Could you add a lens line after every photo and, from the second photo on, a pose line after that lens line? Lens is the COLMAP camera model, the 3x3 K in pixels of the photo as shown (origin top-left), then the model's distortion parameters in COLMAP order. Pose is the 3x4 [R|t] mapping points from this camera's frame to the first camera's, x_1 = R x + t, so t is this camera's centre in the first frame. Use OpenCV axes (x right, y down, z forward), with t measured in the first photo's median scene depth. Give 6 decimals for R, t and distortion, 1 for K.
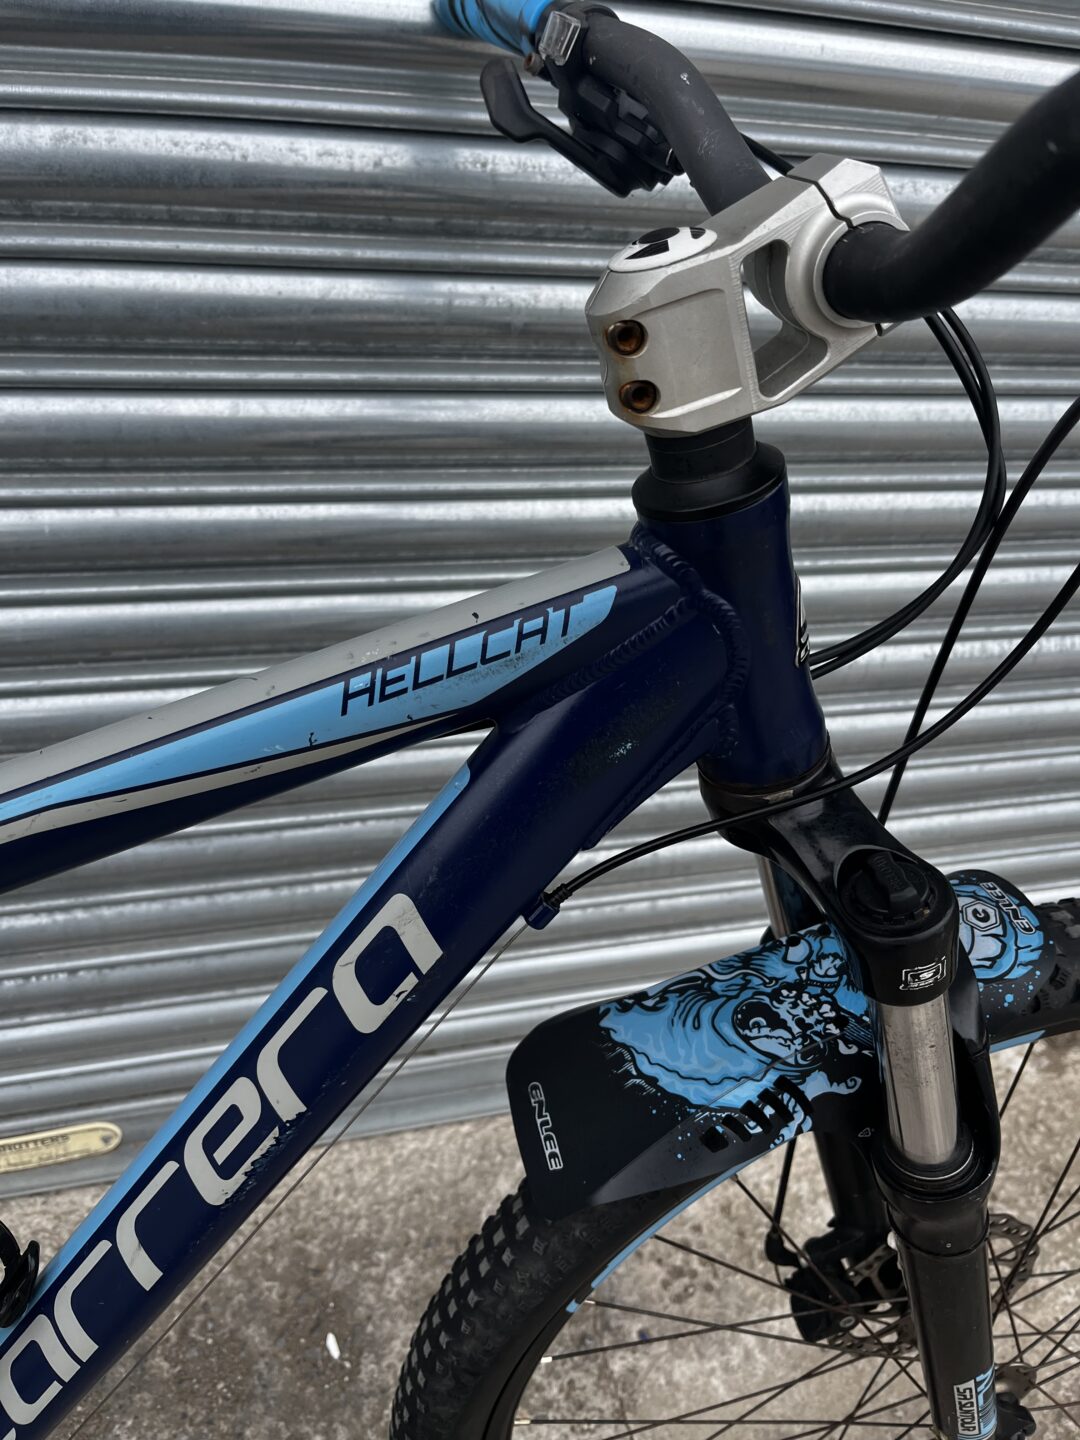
lens RADIAL K [[1103.1, 0, 550.1], [0, 1103.1, 720.1], [0, 0, 1]] dist [0.059998, -0.091570]
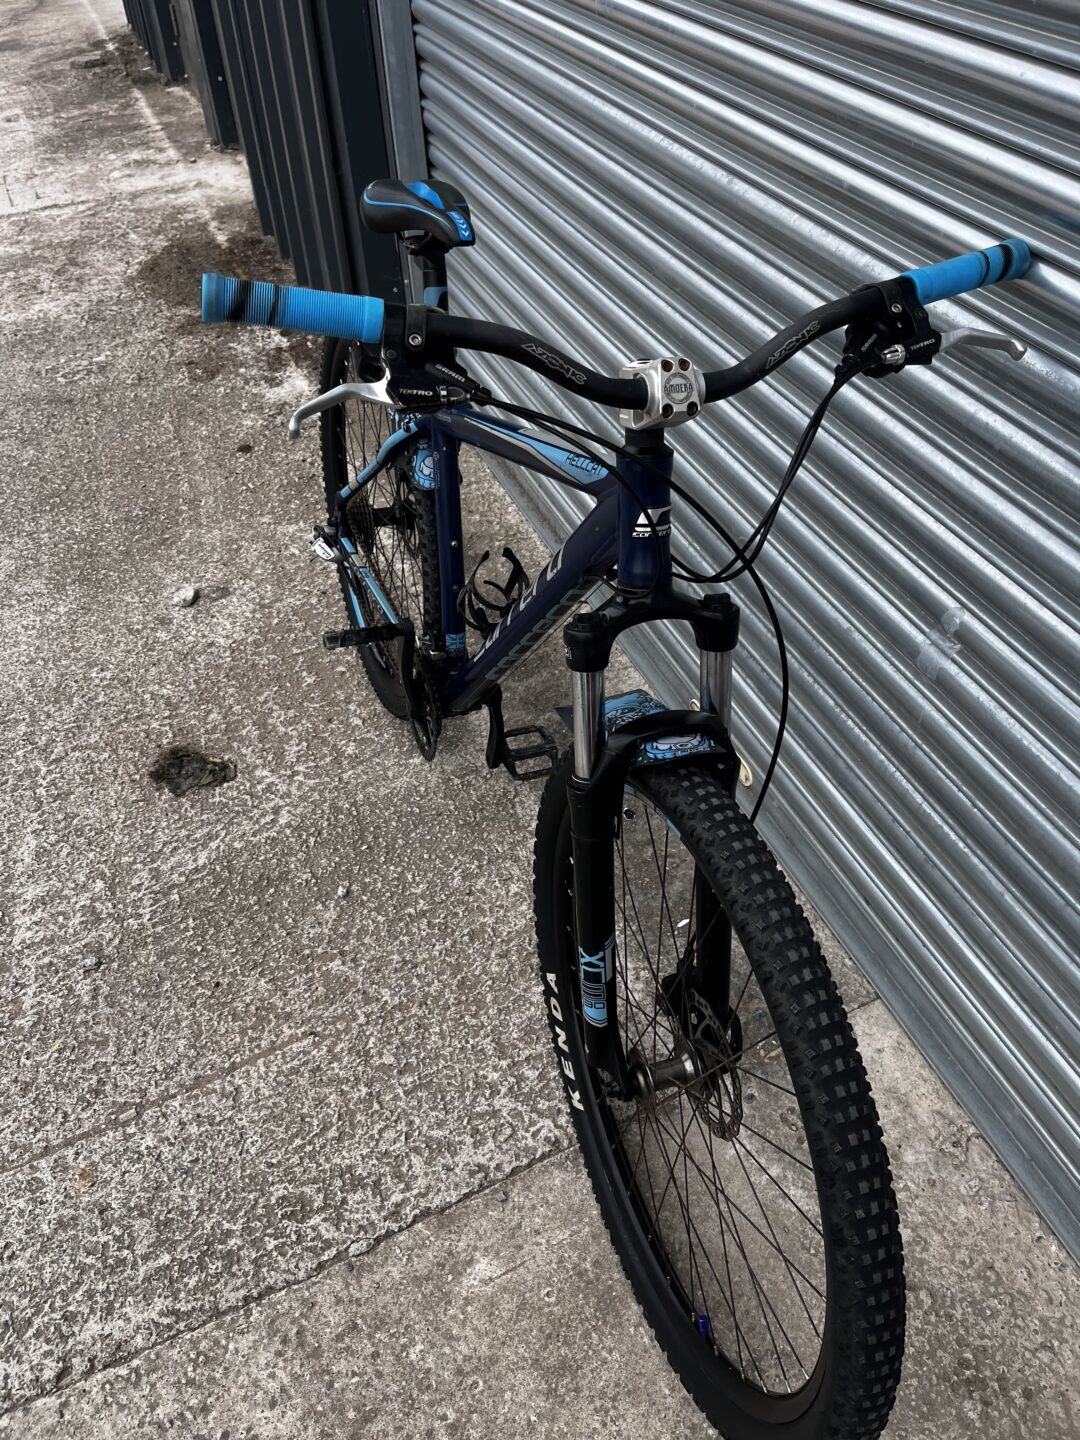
lens RADIAL K [[1103.1, 0, 529.6], [0, 1103.1, 713.7], [0, 0, 1]] dist [0.059998, -0.091570]
pose [[0.115821, 0.591452, -0.797979, 1.033947], [-0.557312, 0.703703, 0.440687, -0.311275], [0.822185, 0.393682, 0.411127, -0.026094]]
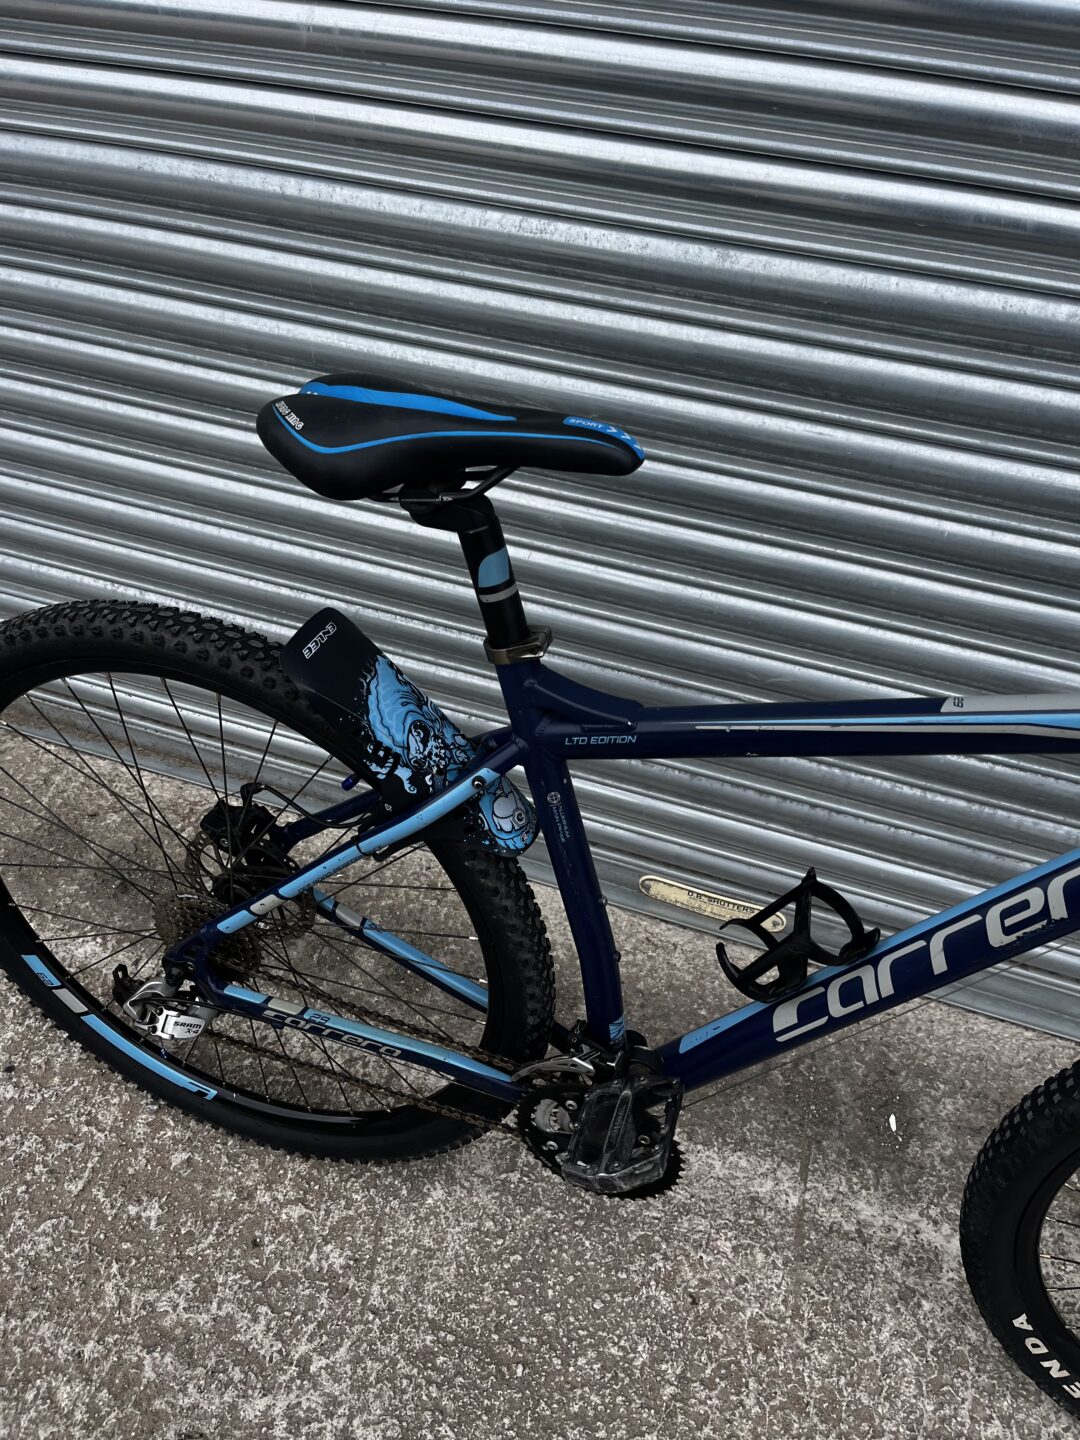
lens RADIAL K [[1103.1, 0, 557.4], [0, 1103.1, 726.1], [0, 0, 1]] dist [0.059998, -0.091570]
pose [[0.836396, 0.324865, -0.441480, -0.100229], [-0.292906, 0.945692, 0.140974, 0.018277], [0.463302, 0.011402, 0.886127, -0.477093]]
